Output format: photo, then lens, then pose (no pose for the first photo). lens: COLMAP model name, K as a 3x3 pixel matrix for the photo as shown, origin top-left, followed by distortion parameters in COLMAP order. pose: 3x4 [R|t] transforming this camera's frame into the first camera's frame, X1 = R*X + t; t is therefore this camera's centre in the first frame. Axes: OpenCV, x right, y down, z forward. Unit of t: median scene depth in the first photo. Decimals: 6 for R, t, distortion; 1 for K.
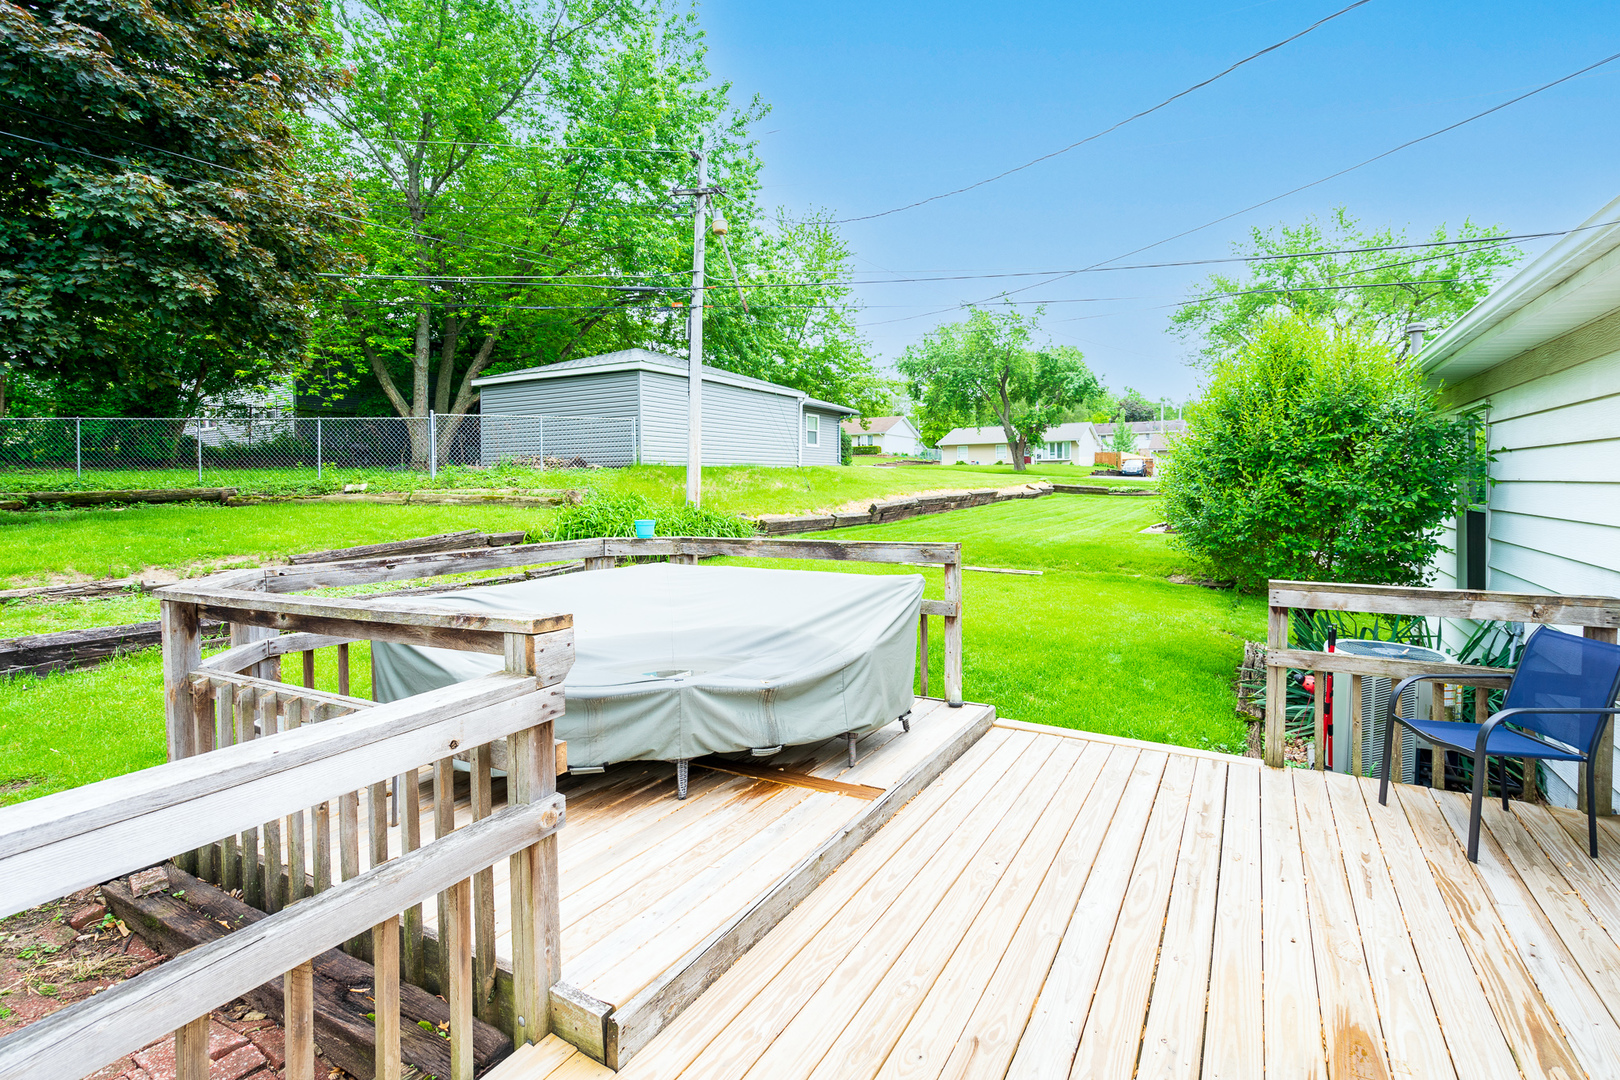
lens RADIAL K [[771.1, 0, 826.7], [0, 771.1, 487.0], [0, 0, 1]] dist [0.003620, -0.001268]
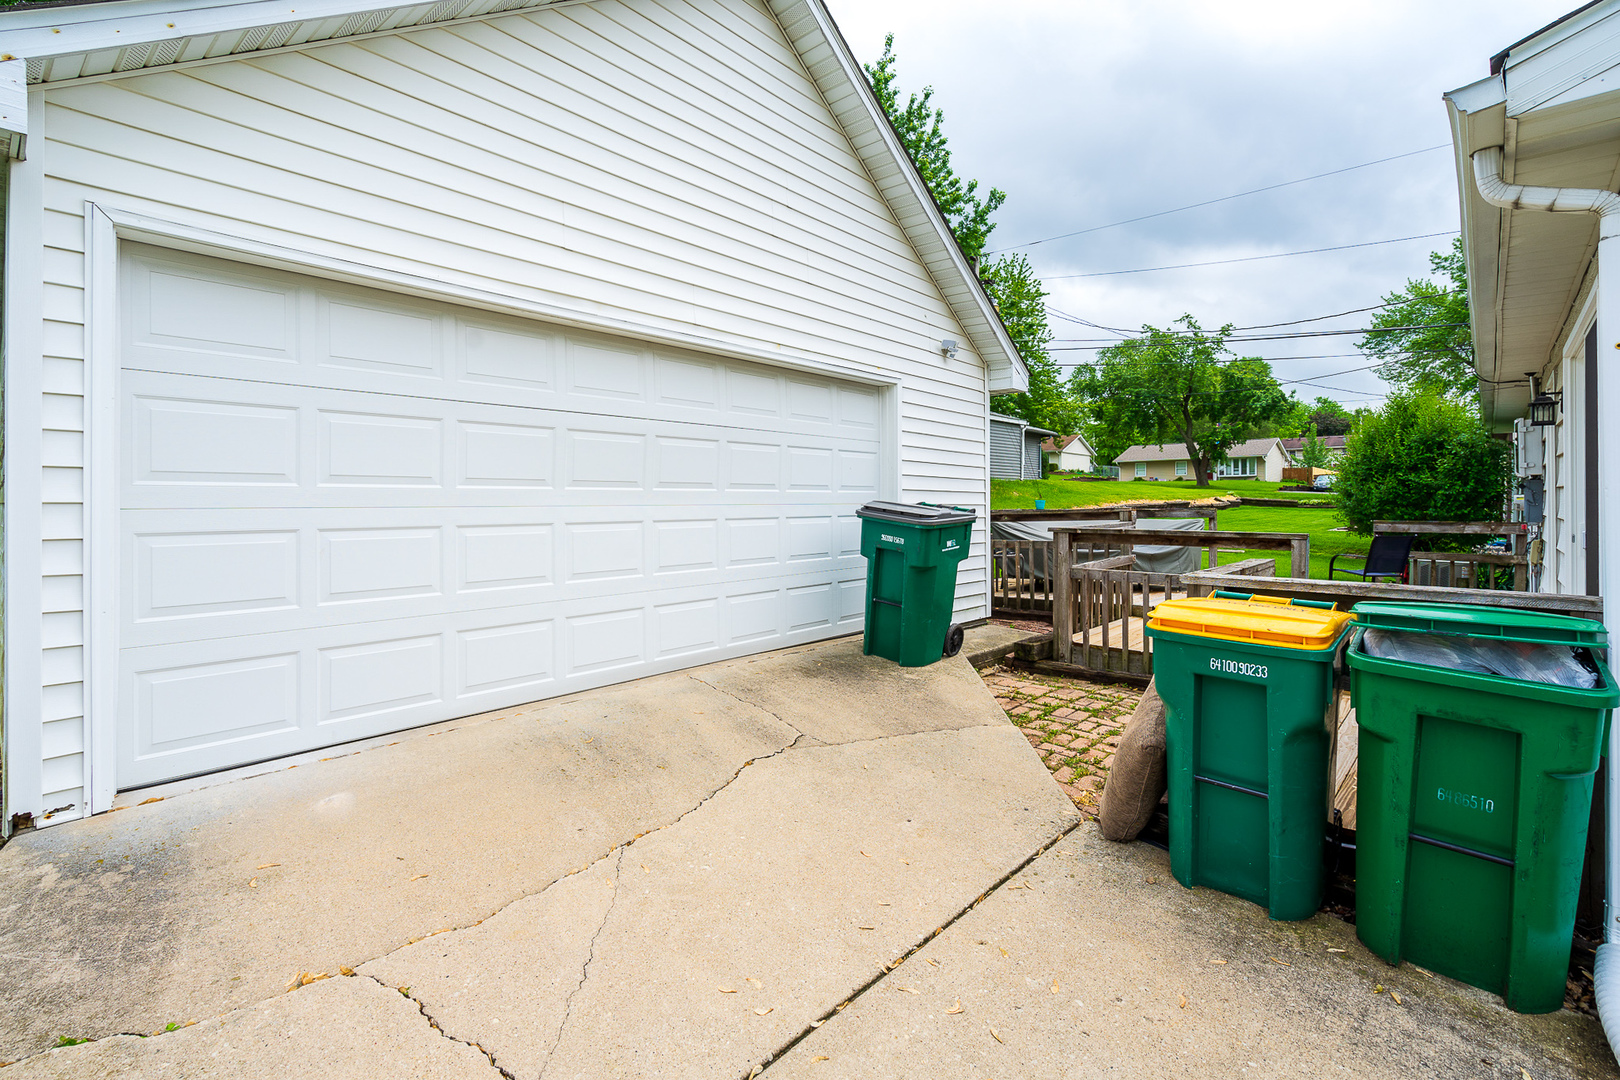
lens RADIAL K [[758.4, 0, 825.5], [0, 758.4, 507.5], [0, 0, 1]] dist [0.001084, -0.000201]
pose [[0.978671, 0.002602, -0.205419, -0.036683], [-0.002037, 0.999994, 0.002963, 0.005361], [0.205426, -0.002481, 0.978670, -0.101744]]
